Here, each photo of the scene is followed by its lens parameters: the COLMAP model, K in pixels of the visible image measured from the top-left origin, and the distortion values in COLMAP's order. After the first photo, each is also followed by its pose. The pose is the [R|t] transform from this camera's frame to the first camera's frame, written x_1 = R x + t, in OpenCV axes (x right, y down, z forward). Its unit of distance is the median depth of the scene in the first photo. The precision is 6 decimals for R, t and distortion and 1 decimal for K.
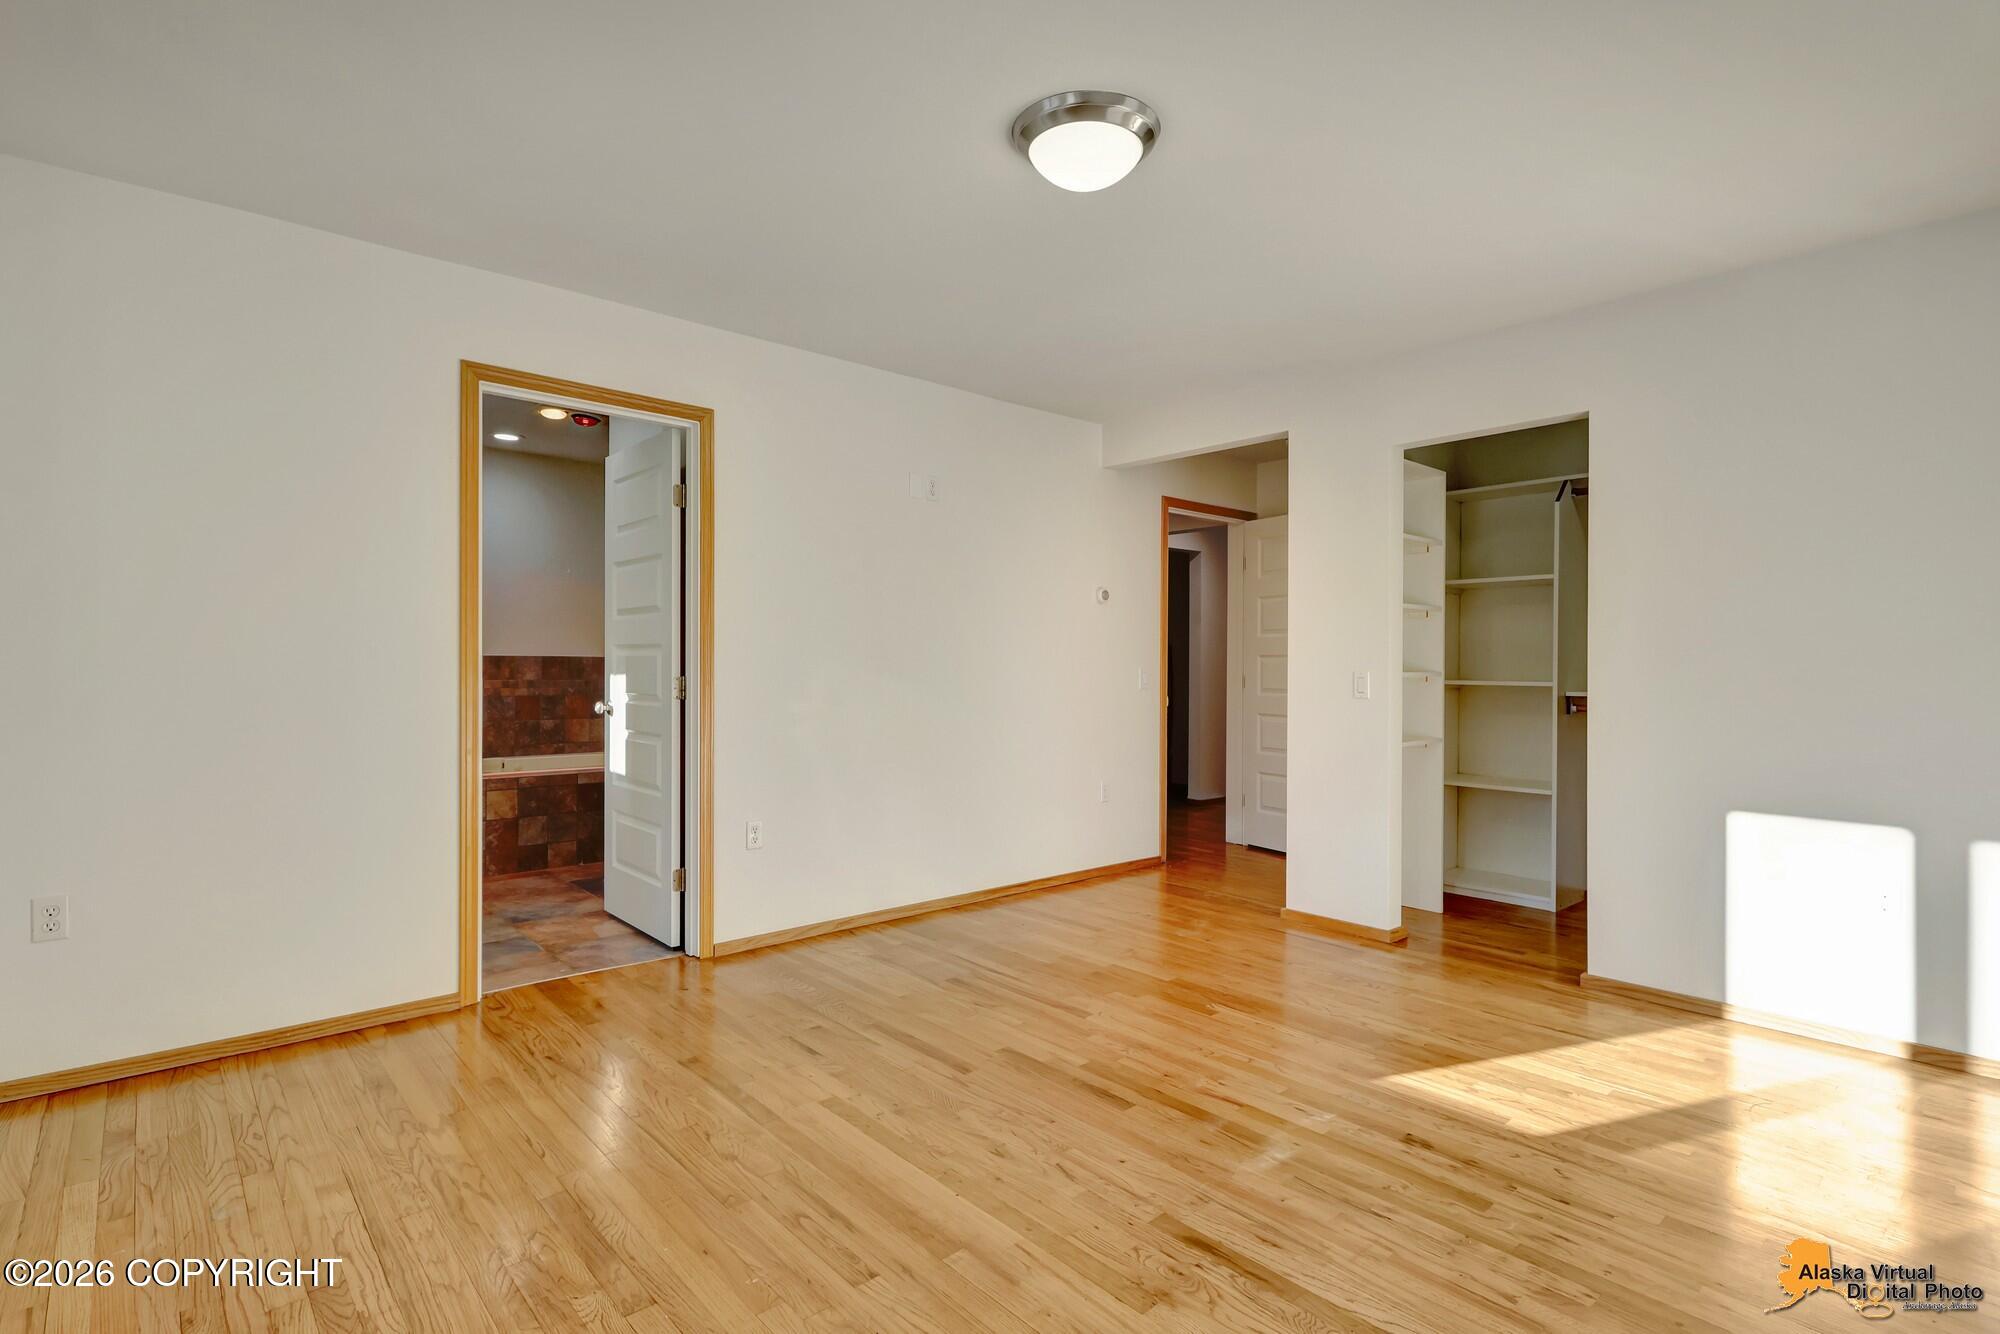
lens RADIAL K [[960.3, 0, 994.3], [0, 960.3, 654.5], [0, 0, 1]] dist [0.002906, -0.001226]
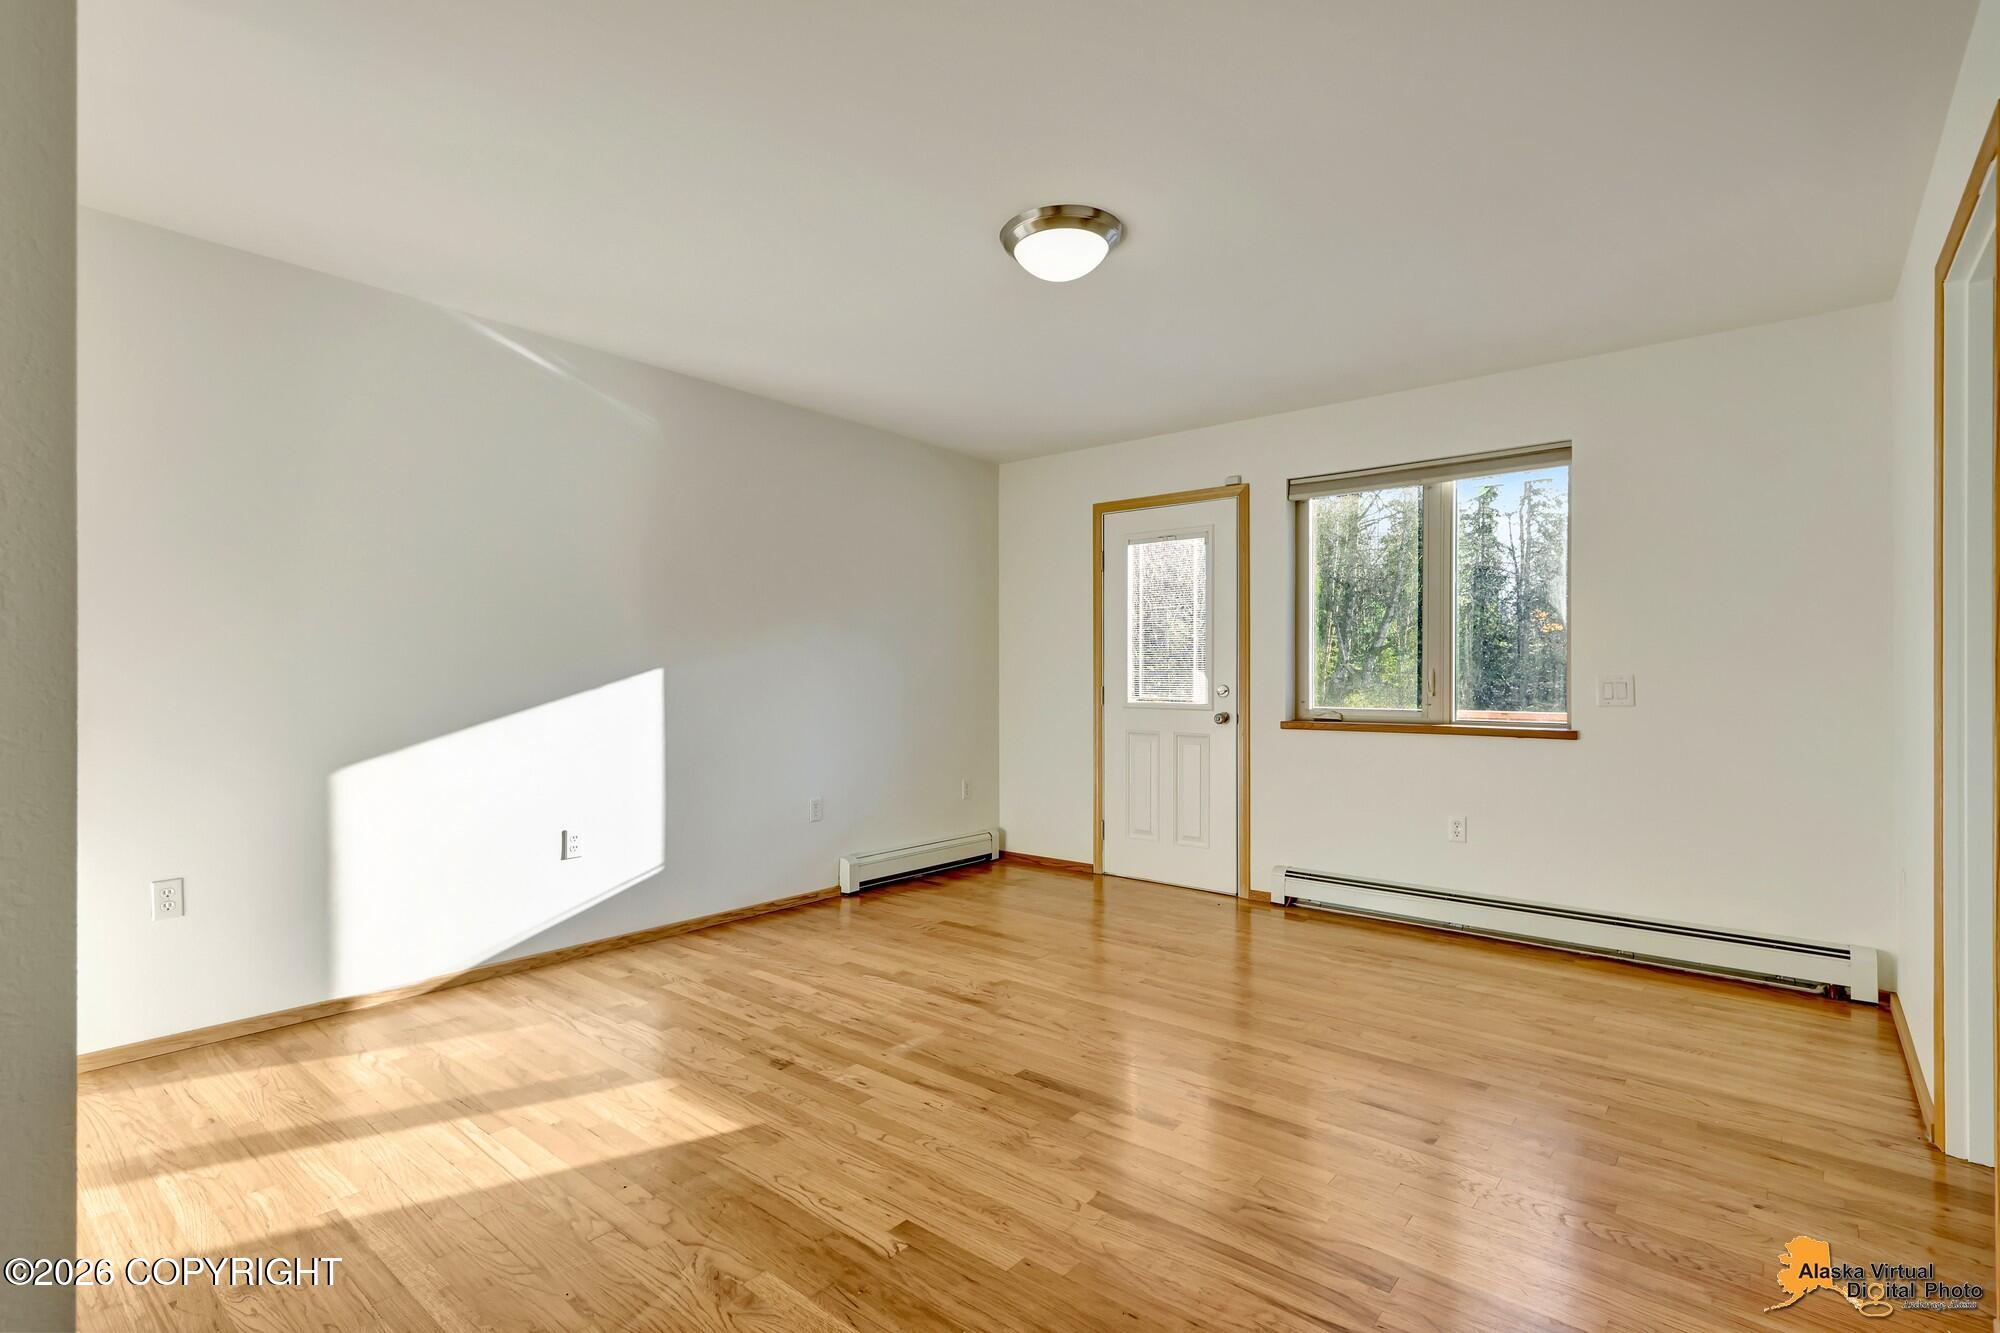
lens RADIAL K [[960.3, 0, 994.3], [0, 960.3, 654.0], [0, 0, 1]] dist [0.002906, -0.001226]
pose [[-0.988683, -0.013068, -0.149452, 0.324434], [-0.008696, 0.999516, -0.029868, 0.028461], [0.149770, -0.028231, -0.988318, 1.997162]]
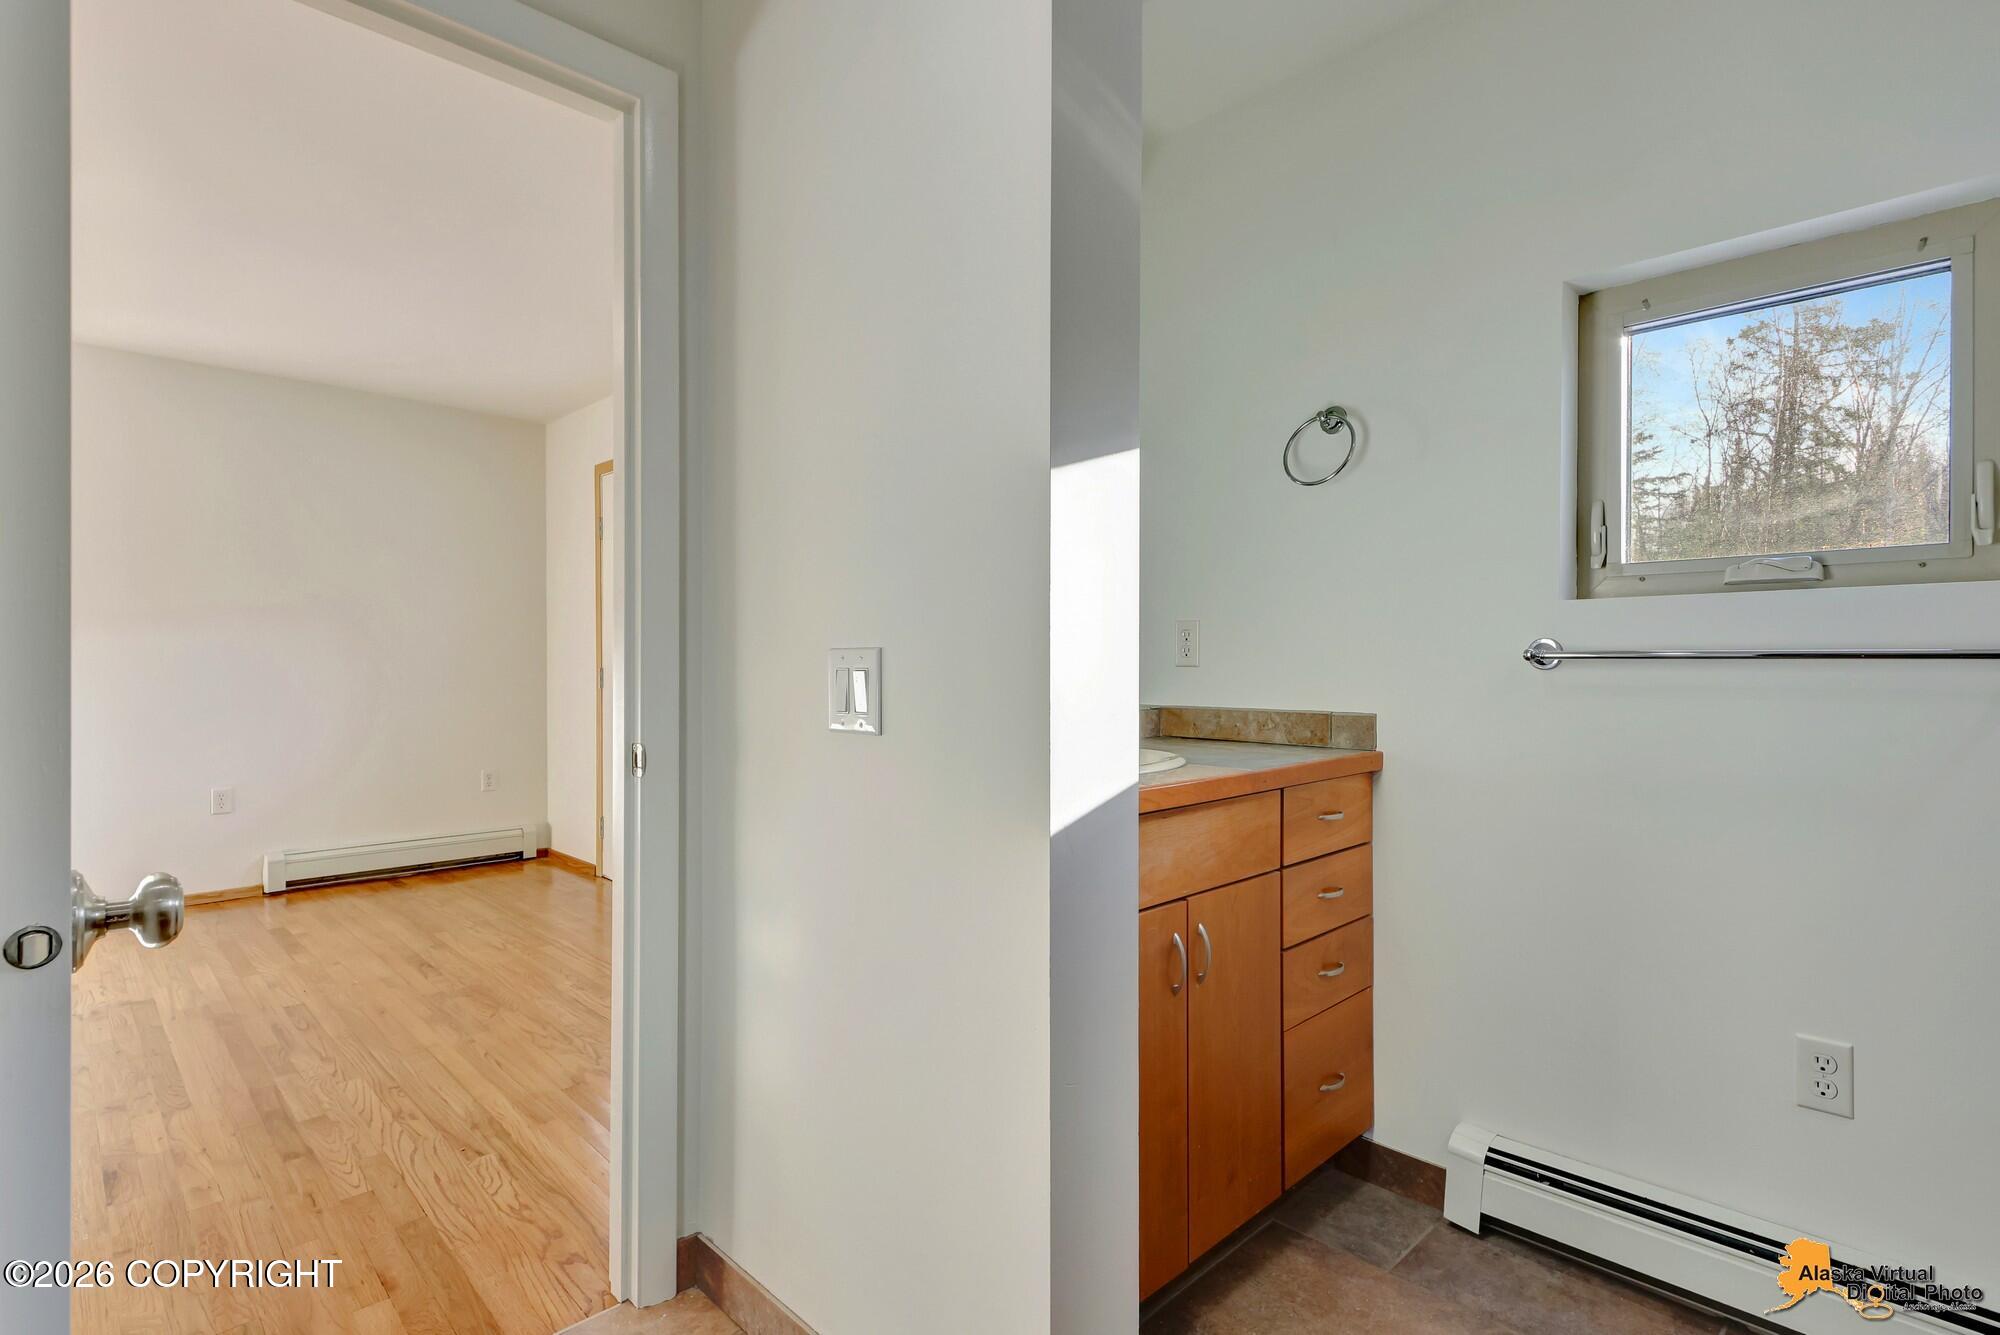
lens RADIAL K [[991.5, 0, 994.1], [0, 991.5, 669.5], [0, 0, 1]] dist [0.003746, 0.000713]
pose [[-0.999319, -0.005493, -0.036479, -0.903030], [-0.005621, 0.999978, 0.003411, 0.024223], [0.036459, 0.003614, -0.999329, 1.933825]]
